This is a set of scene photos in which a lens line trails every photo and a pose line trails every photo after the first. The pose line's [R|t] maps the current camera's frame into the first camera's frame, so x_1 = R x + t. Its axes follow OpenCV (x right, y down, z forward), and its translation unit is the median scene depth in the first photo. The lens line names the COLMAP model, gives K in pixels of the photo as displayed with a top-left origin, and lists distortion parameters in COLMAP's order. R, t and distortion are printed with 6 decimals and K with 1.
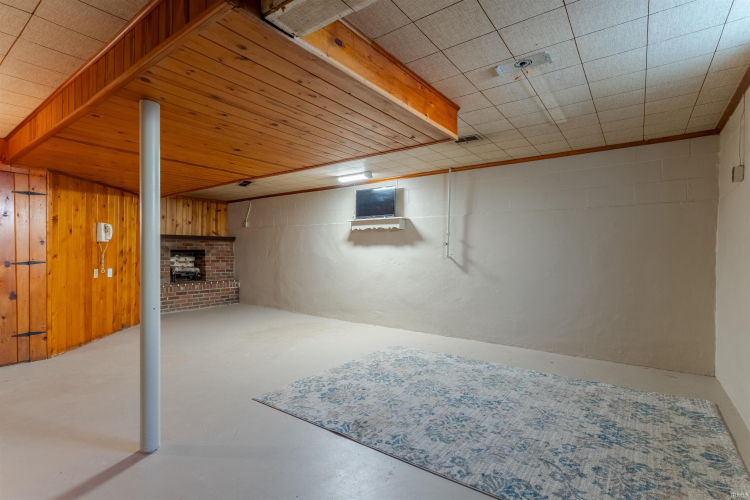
lens RADIAL K [[362.9, 0, 374.6], [0, 362.9, 258.1], [0, 0, 1]] dist [0.001340, 0.001209]
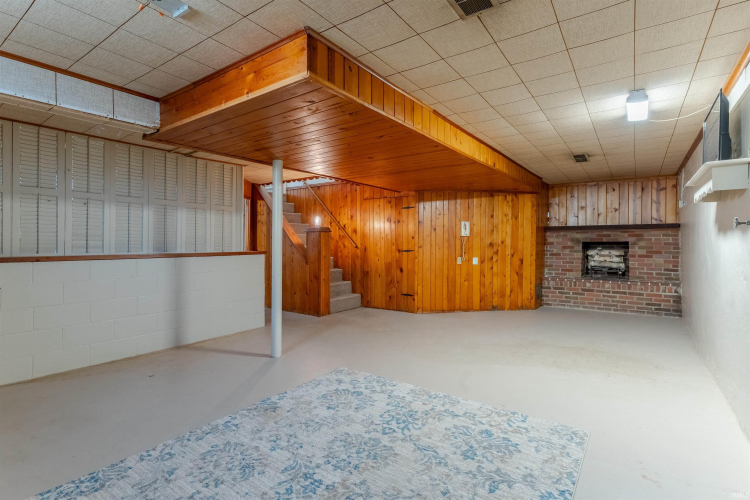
lens RADIAL K [[362.9, 0, 372.7], [0, 362.9, 241.9], [0, 0, 1]] dist [0.001340, 0.001209]
pose [[0.012273, -0.003953, -0.999917, 0.525966], [-0.017630, 0.999836, -0.004169, -0.013398], [0.999769, 0.017680, 0.012202, 0.659763]]
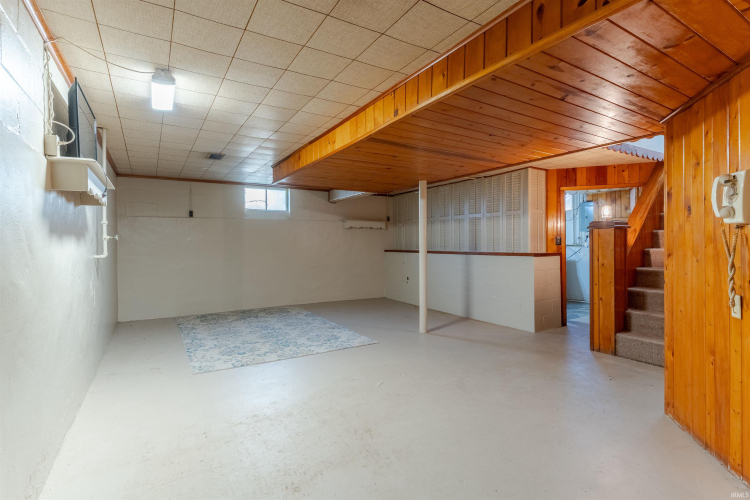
lens RADIAL K [[362.9, 0, 375.6], [0, 362.9, 244.9], [0, 0, 1]] dist [0.001340, 0.001209]
pose [[-0.929807, 0.001478, 0.368045, -0.540035], [0.010326, 0.999703, 0.022072, -0.035202], [-0.367903, 0.024323, -0.929546, 1.475132]]
